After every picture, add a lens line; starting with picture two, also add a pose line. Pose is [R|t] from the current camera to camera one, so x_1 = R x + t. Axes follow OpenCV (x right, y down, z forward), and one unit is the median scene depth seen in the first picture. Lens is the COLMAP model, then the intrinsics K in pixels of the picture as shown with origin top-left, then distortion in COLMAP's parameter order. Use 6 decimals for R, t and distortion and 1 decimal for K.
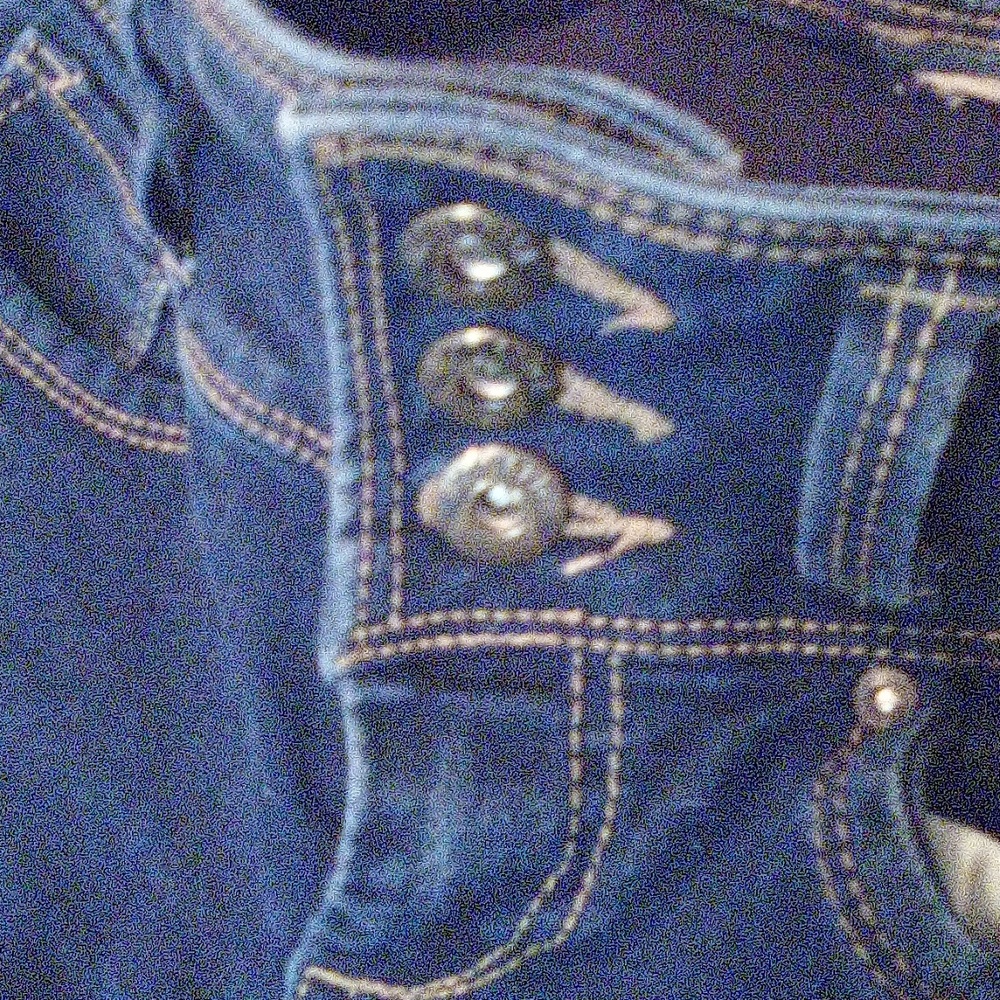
lens RADIAL K [[2044.6, 0, 500.0], [0, 2044.6, 500.0], [0, 0, 1]] dist [0.499205, 0.060376]
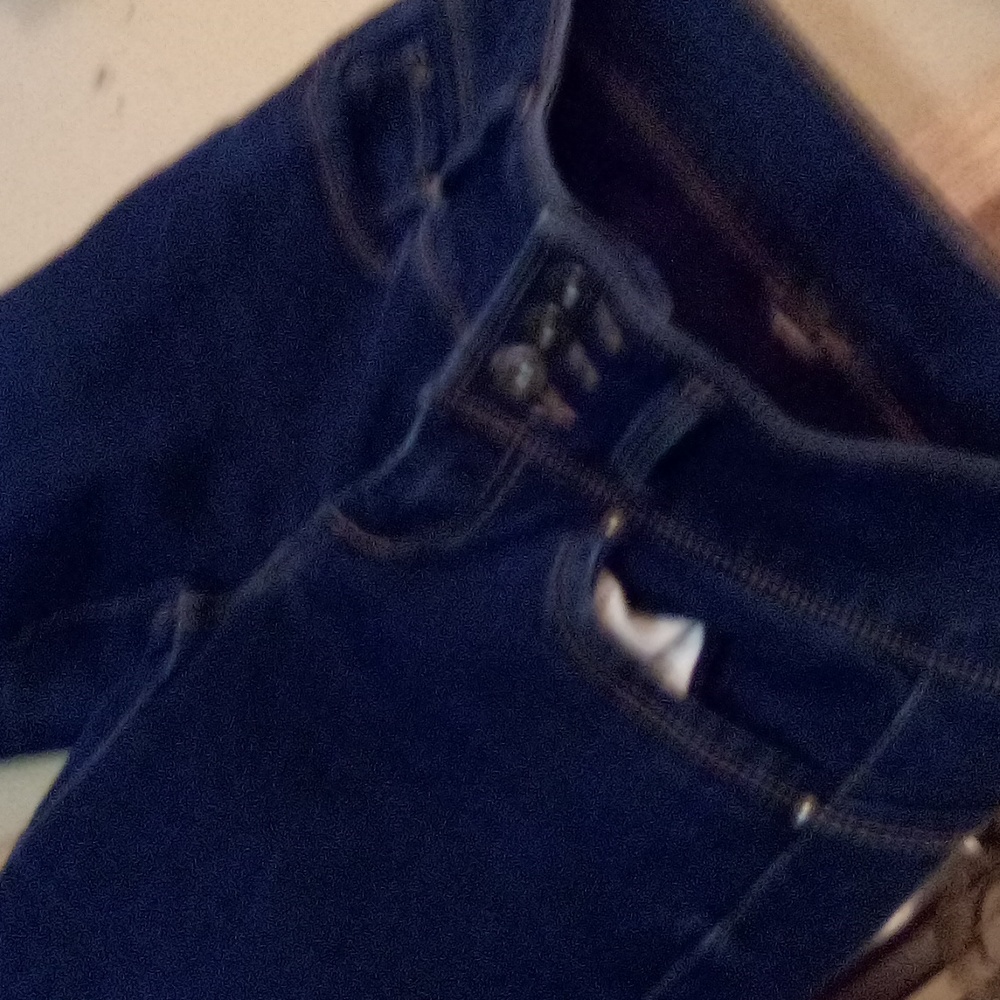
lens RADIAL K [[2499.7, 0, 500.0], [0, 2499.7, 500.0], [0, 0, 1]] dist [-0.012529, -0.168799]
pose [[0.849640, 0.521951, 0.075359, -0.166484], [-0.523738, 0.851866, 0.004731, 0.126555], [-0.061727, -0.043488, 0.997145, -1.943108]]
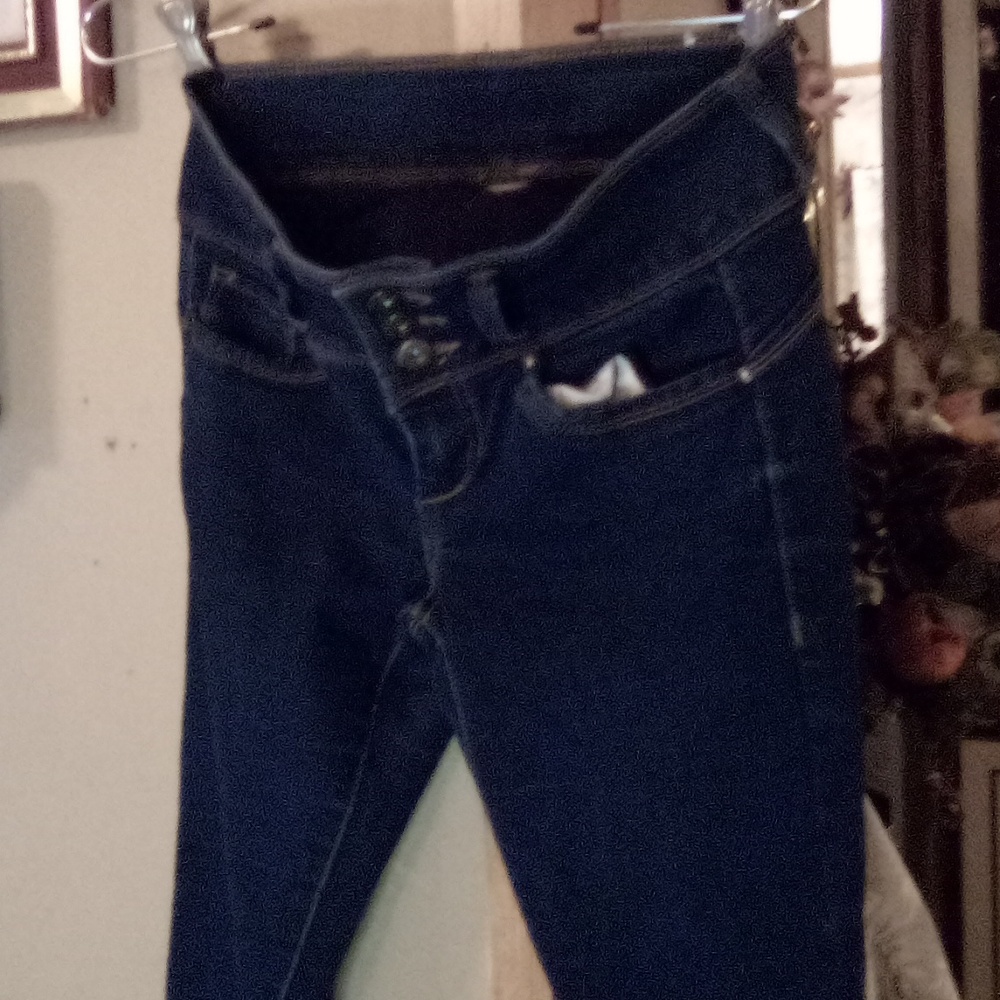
lens RADIAL K [[2499.7, 0, 500.0], [0, 2499.7, 500.0], [0, 0, 1]] dist [-0.012529, -0.168799]
pose [[0.925407, -0.377754, -0.030395, 0.180337], [0.378867, 0.924074, 0.050471, 0.076109], [0.009022, -0.058222, 0.998263, -3.594405]]
